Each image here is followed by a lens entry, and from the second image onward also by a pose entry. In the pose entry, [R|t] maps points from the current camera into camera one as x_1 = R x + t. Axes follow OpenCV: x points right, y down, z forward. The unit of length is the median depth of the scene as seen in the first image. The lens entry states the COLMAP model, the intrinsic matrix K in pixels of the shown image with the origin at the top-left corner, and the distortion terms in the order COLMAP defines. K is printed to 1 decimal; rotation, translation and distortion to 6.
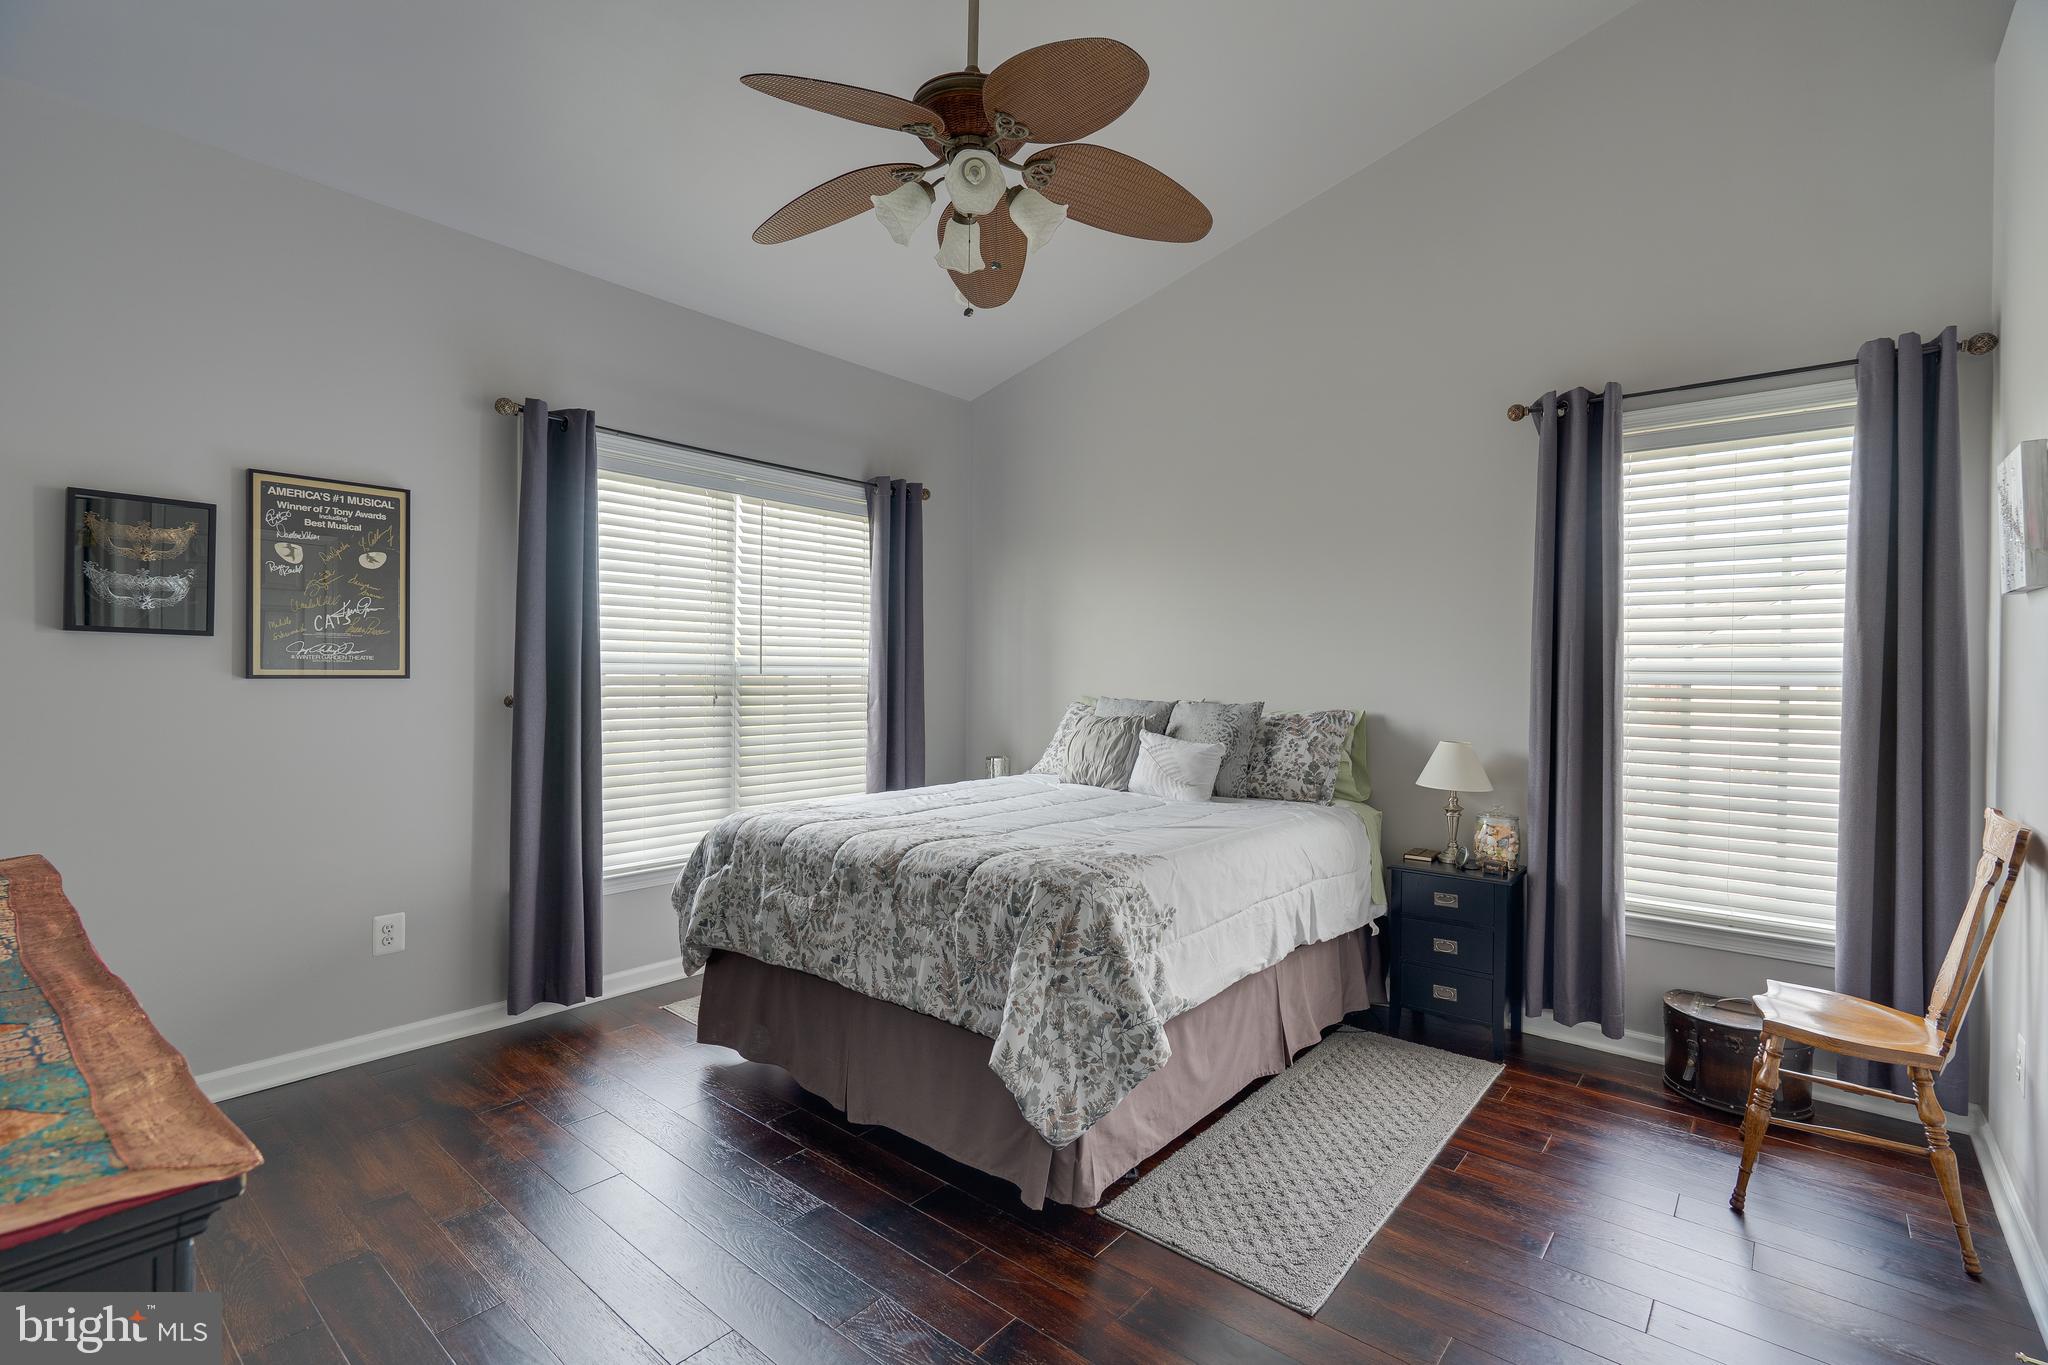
lens RADIAL K [[932.8, 0, 1032.3], [0, 932.8, 678.5], [0, 0, 1]] dist [-0.000161, 0.001627]
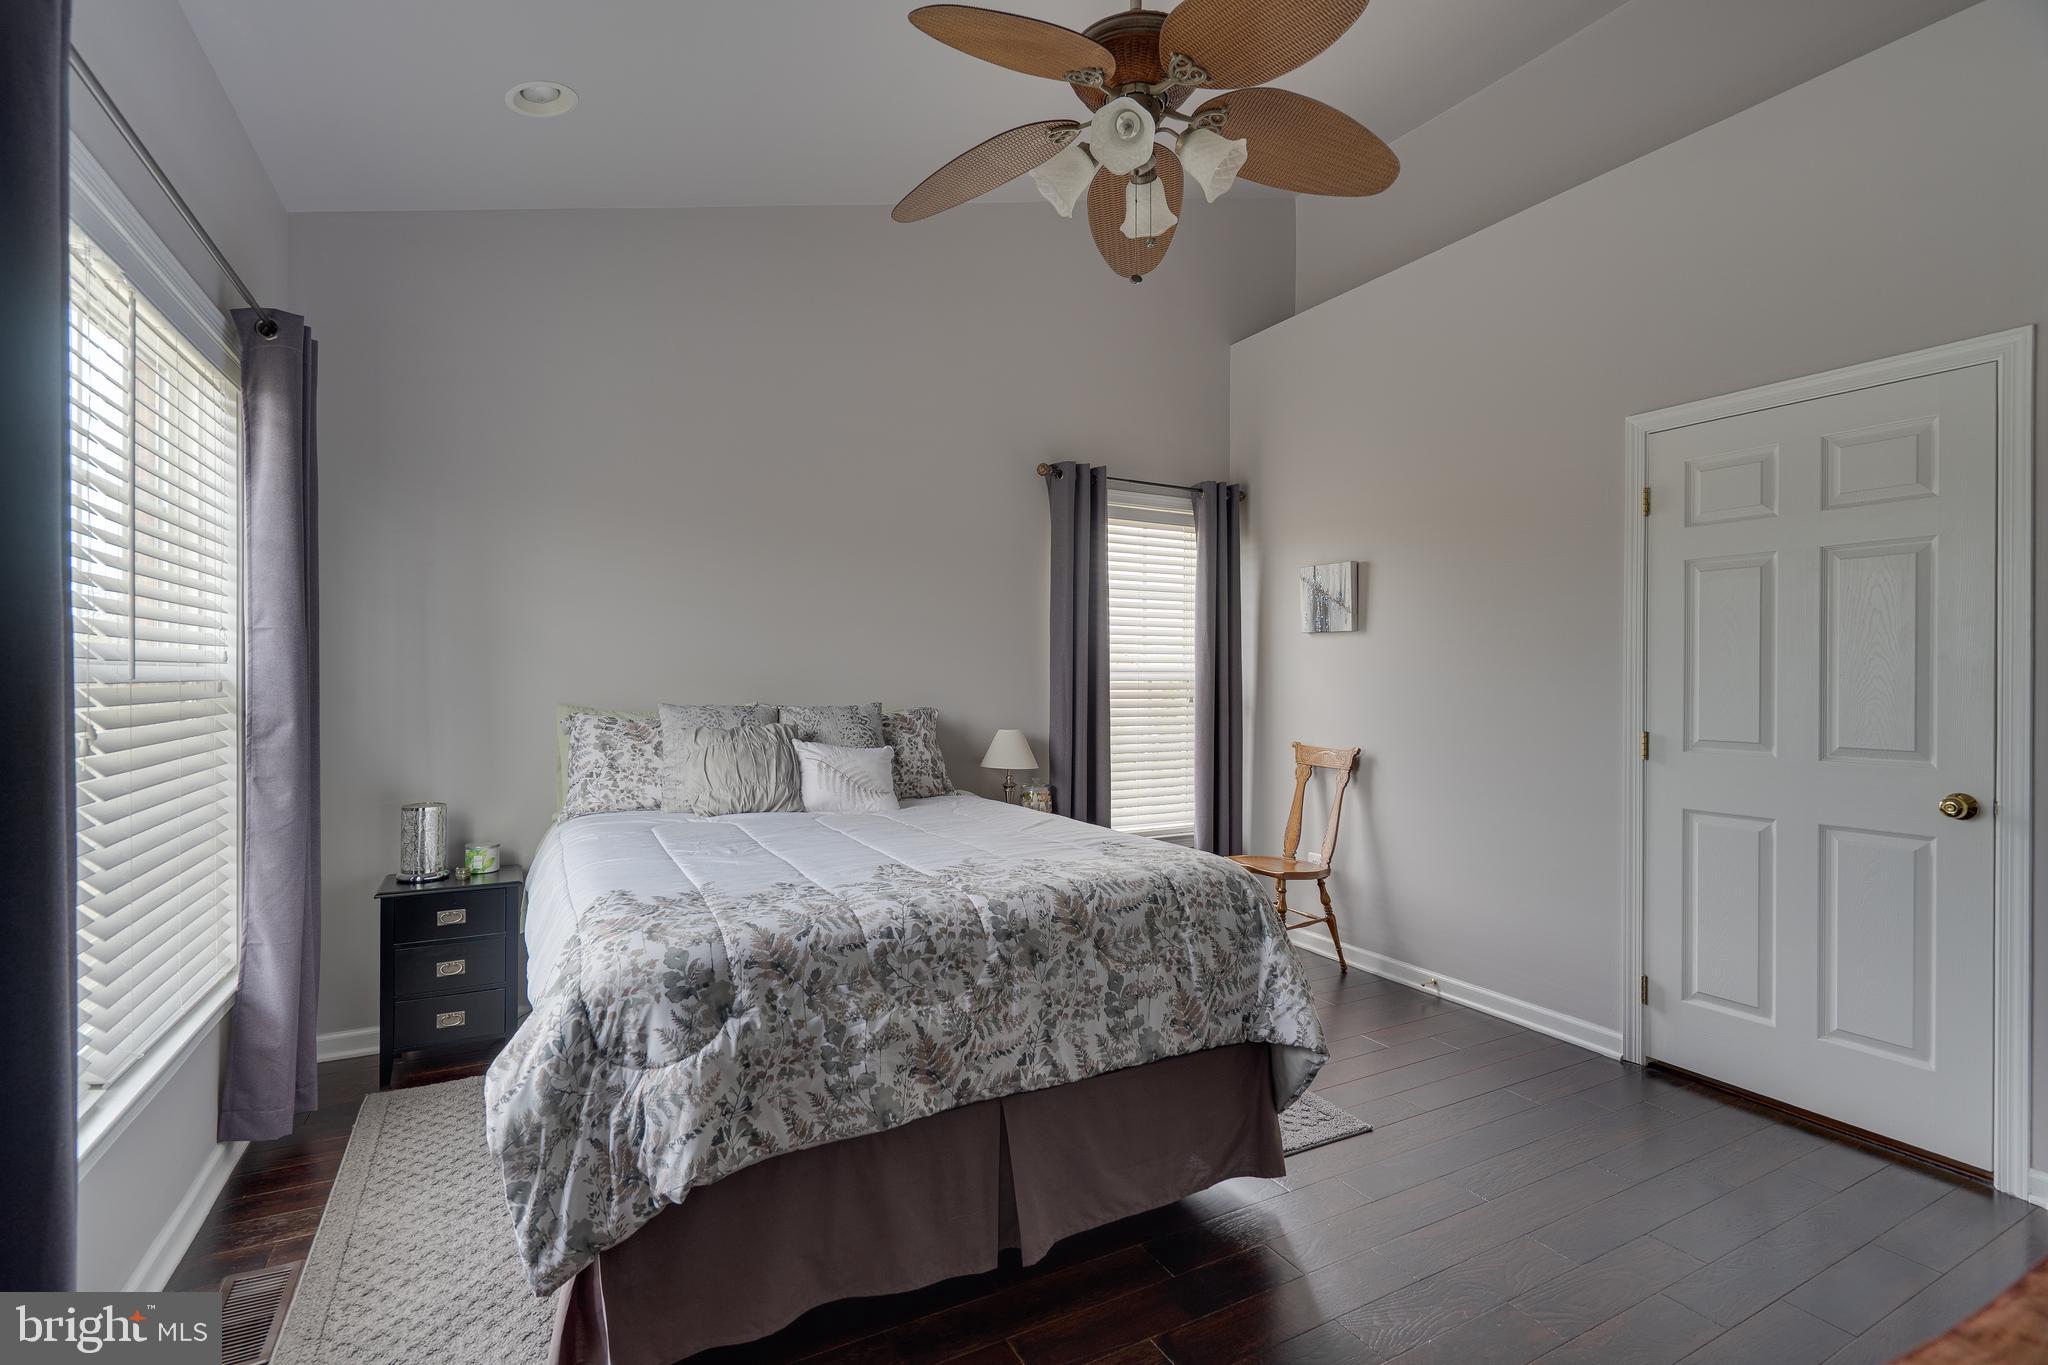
lens RADIAL K [[932.8, 0, 1029.4], [0, 932.8, 678.1], [0, 0, 1]] dist [-0.000161, 0.001627]
pose [[0.372118, -0.010003, 0.928132, -0.896902], [0.006209, 0.999946, 0.008287, -0.011209], [-0.928165, 0.002679, 0.372160, 0.714316]]
